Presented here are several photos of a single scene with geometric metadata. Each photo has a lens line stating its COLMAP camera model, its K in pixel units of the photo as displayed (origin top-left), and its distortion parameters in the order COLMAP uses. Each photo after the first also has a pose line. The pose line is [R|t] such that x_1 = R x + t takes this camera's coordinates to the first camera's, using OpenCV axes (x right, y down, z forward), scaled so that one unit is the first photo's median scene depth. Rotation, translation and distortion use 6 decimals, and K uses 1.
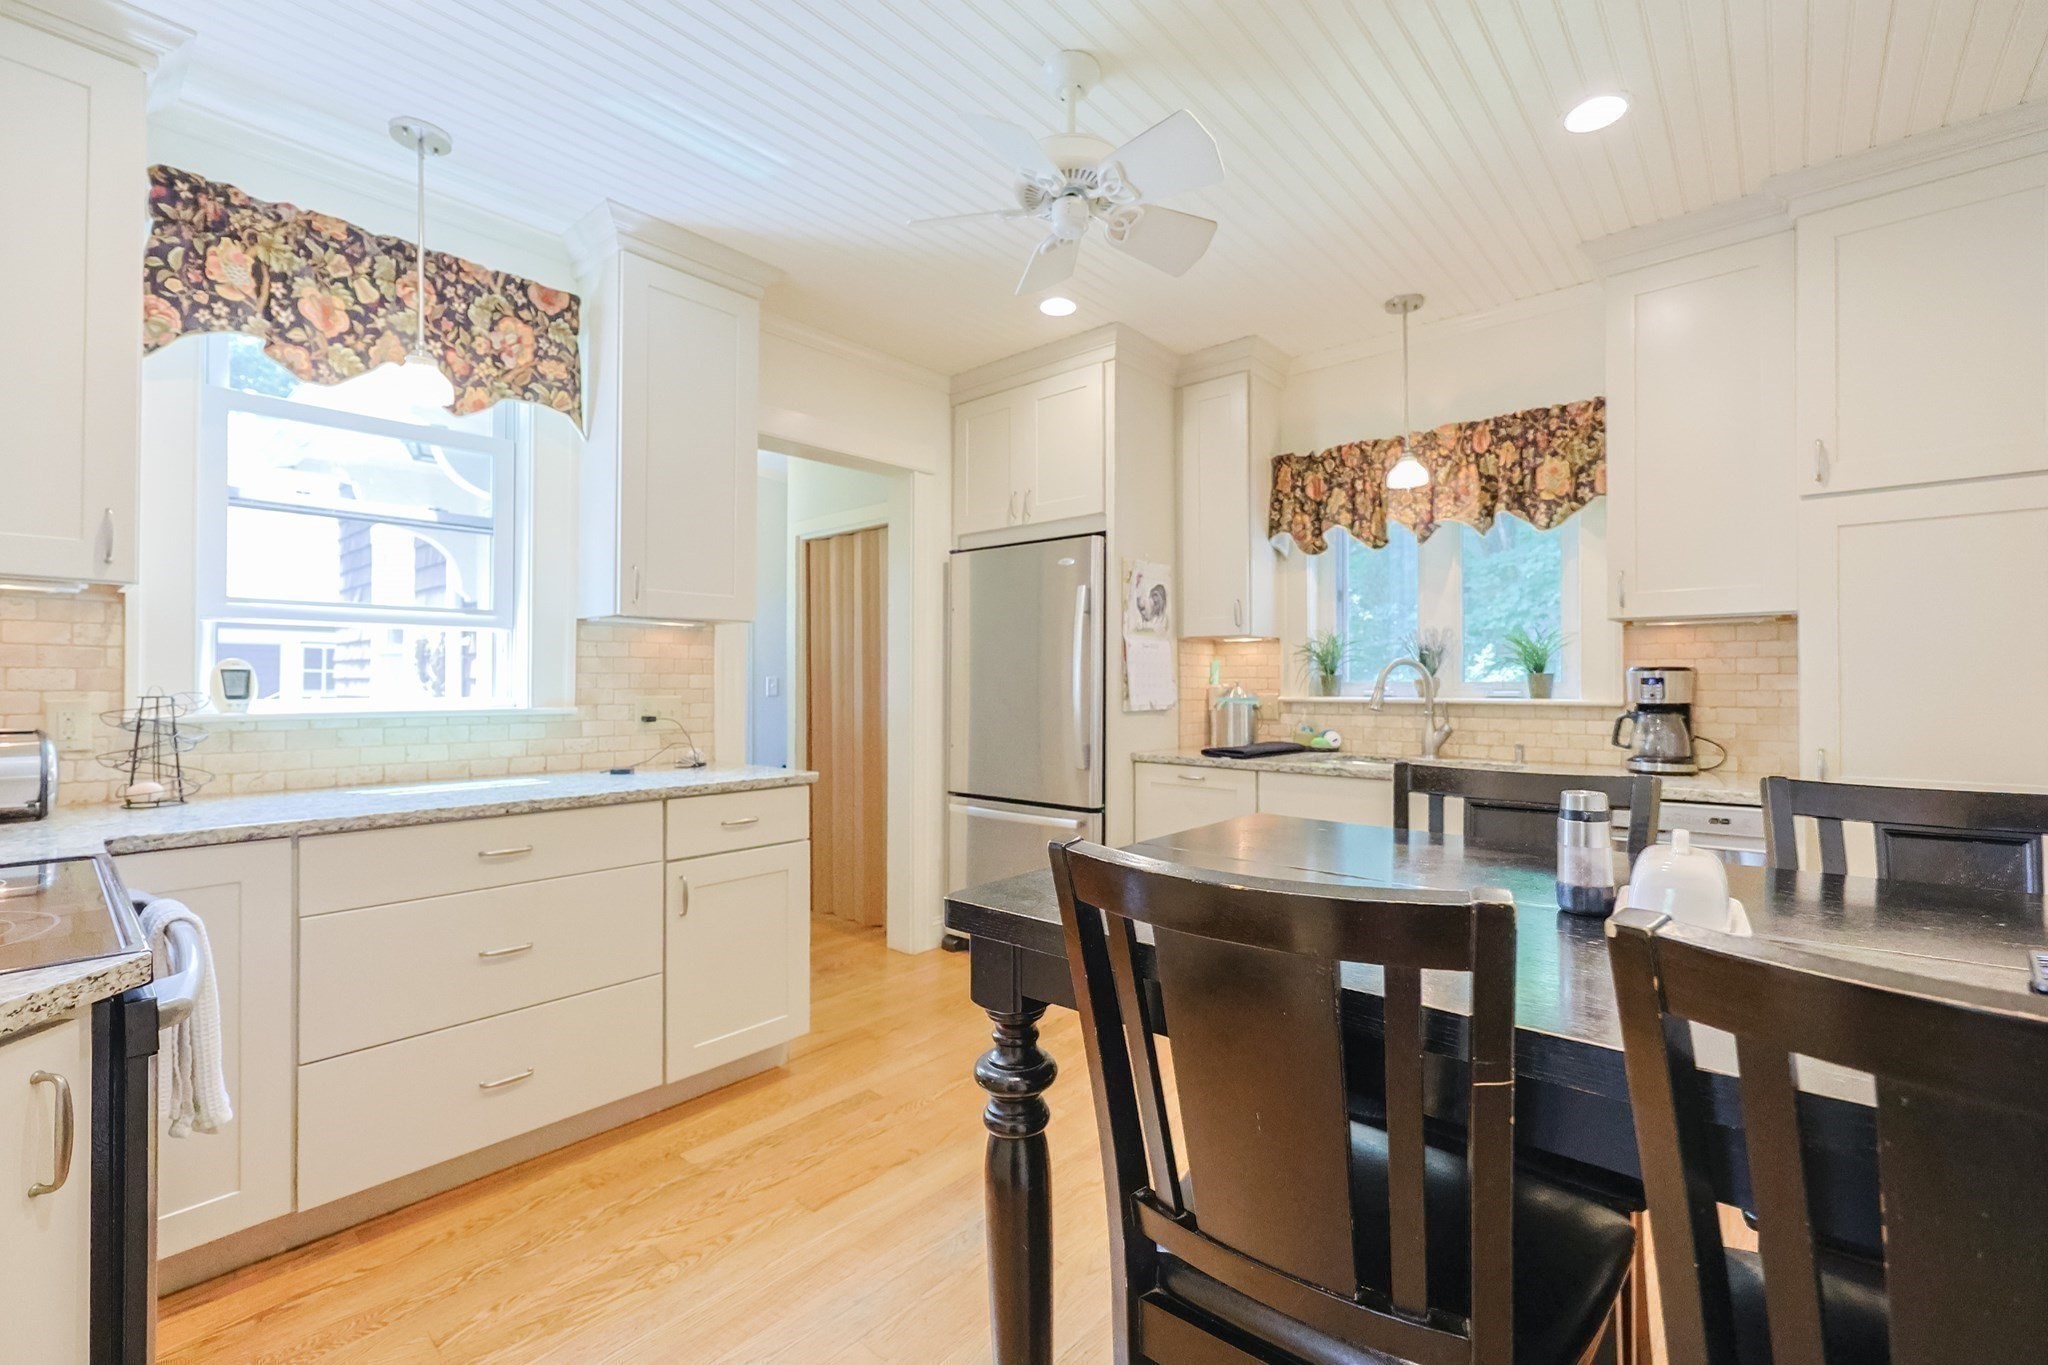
lens RADIAL K [[879.0, 0, 1064.5], [0, 879.0, 666.5], [0, 0, 1]] dist [-0.005590, -0.000438]
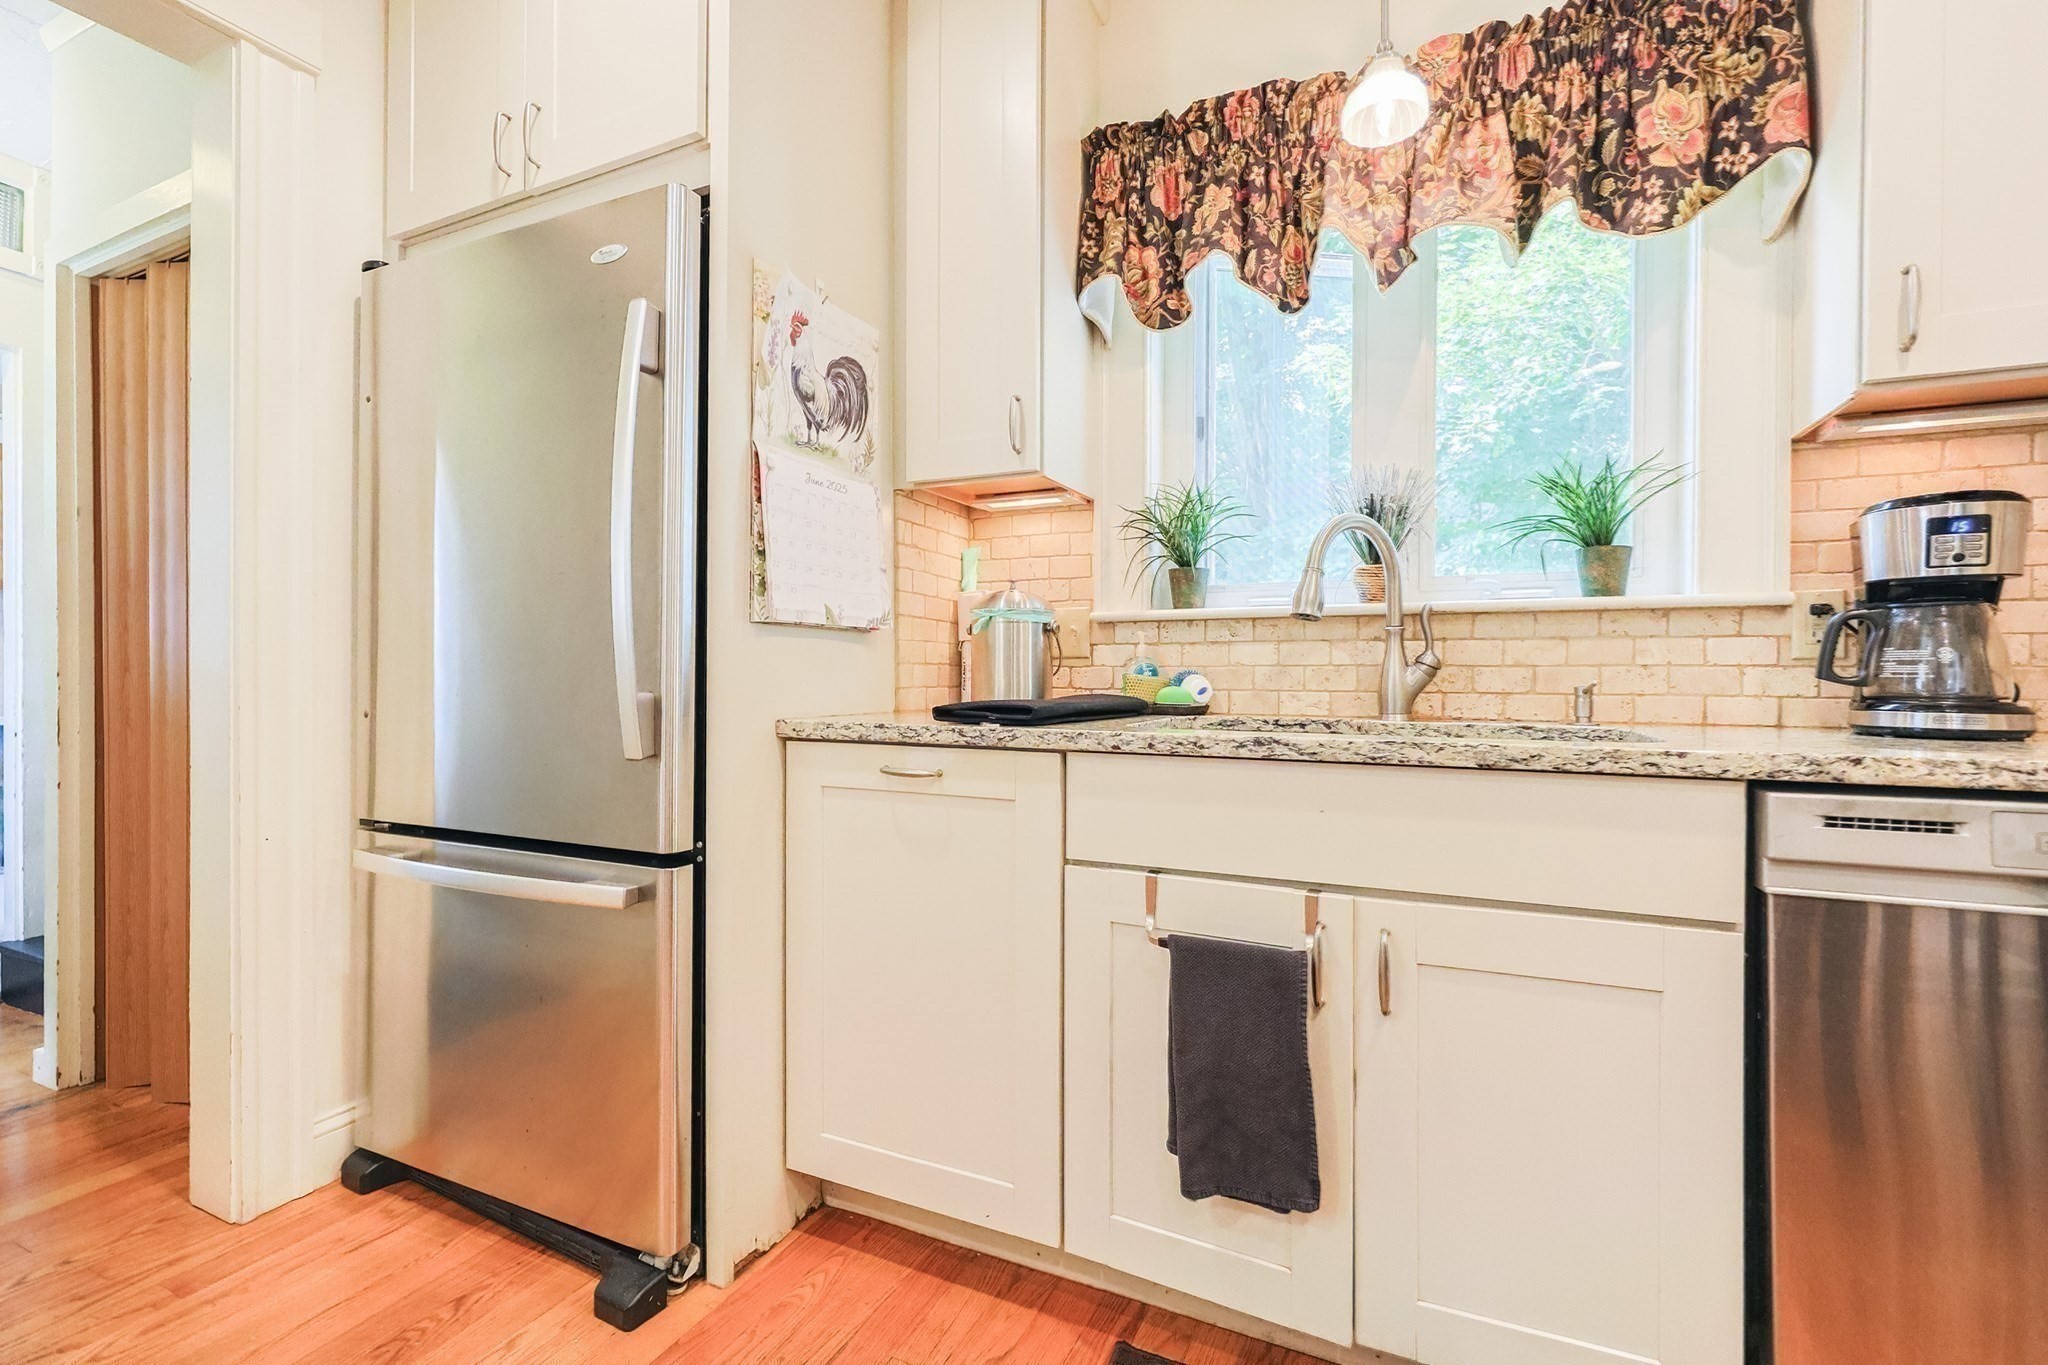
lens RADIAL K [[879.0, 0, 1071.3], [0, 879.0, 679.7], [0, 0, 1]] dist [-0.005590, -0.000438]
pose [[0.961886, 0.000803, 0.273451, 0.098388], [-0.008255, 0.999625, 0.026103, 0.066474], [-0.273328, -0.027366, 0.961532, 0.544657]]
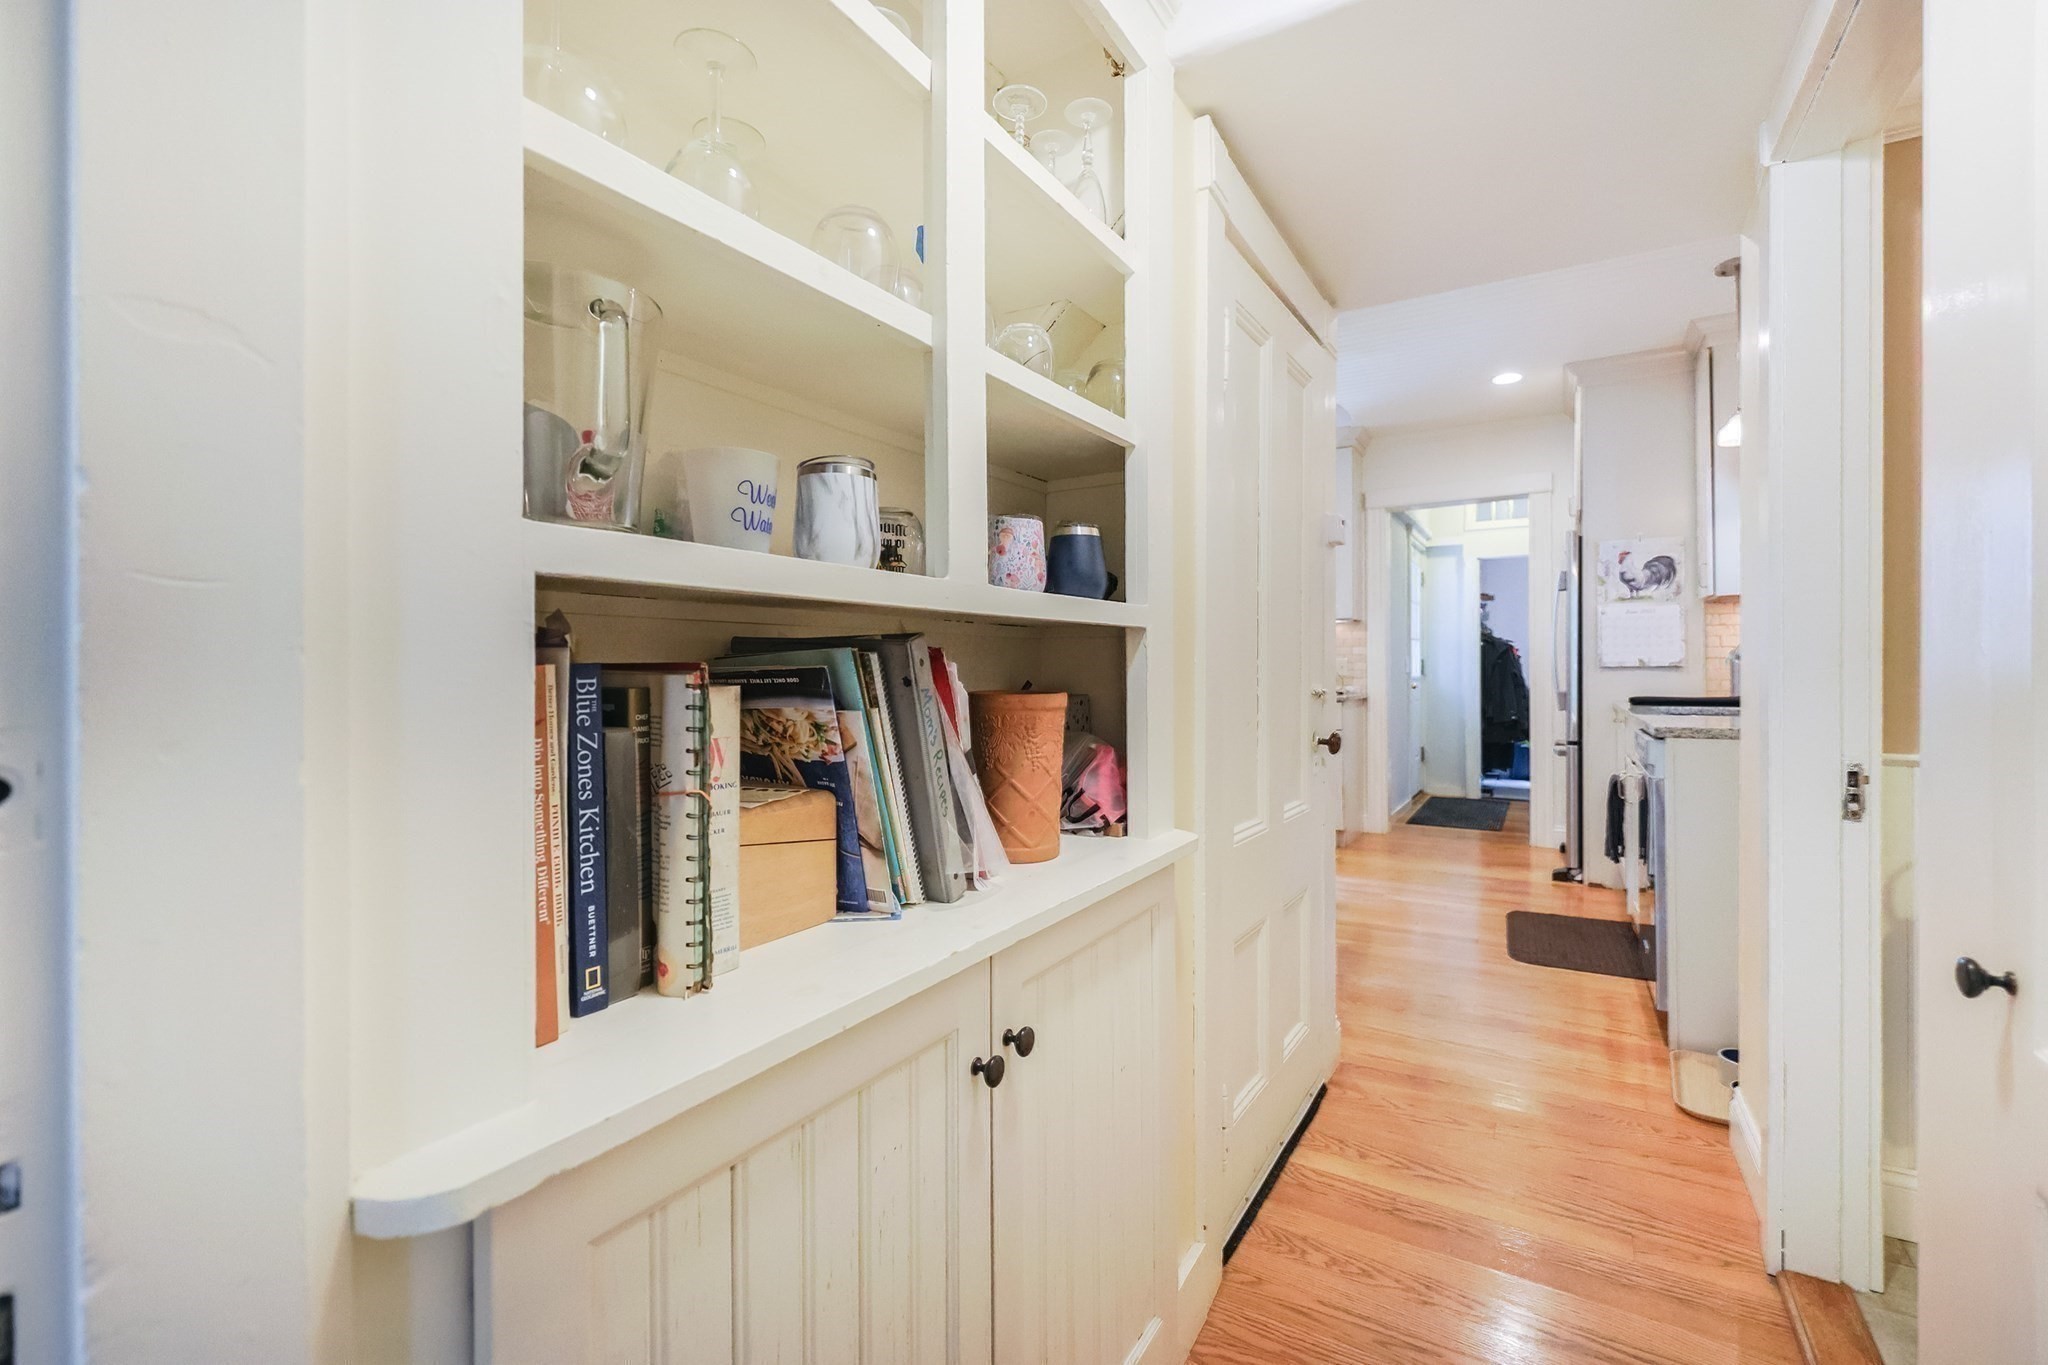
lens RADIAL K [[879.0, 0, 1028.0], [0, 879.0, 678.3], [0, 0, 1]] dist [-0.005590, -0.000438]
pose [[0.140302, 0.005500, -0.990093, 1.177046], [0.023802, 0.999677, 0.008926, 0.036927], [0.989823, -0.024818, 0.140126, 0.026560]]
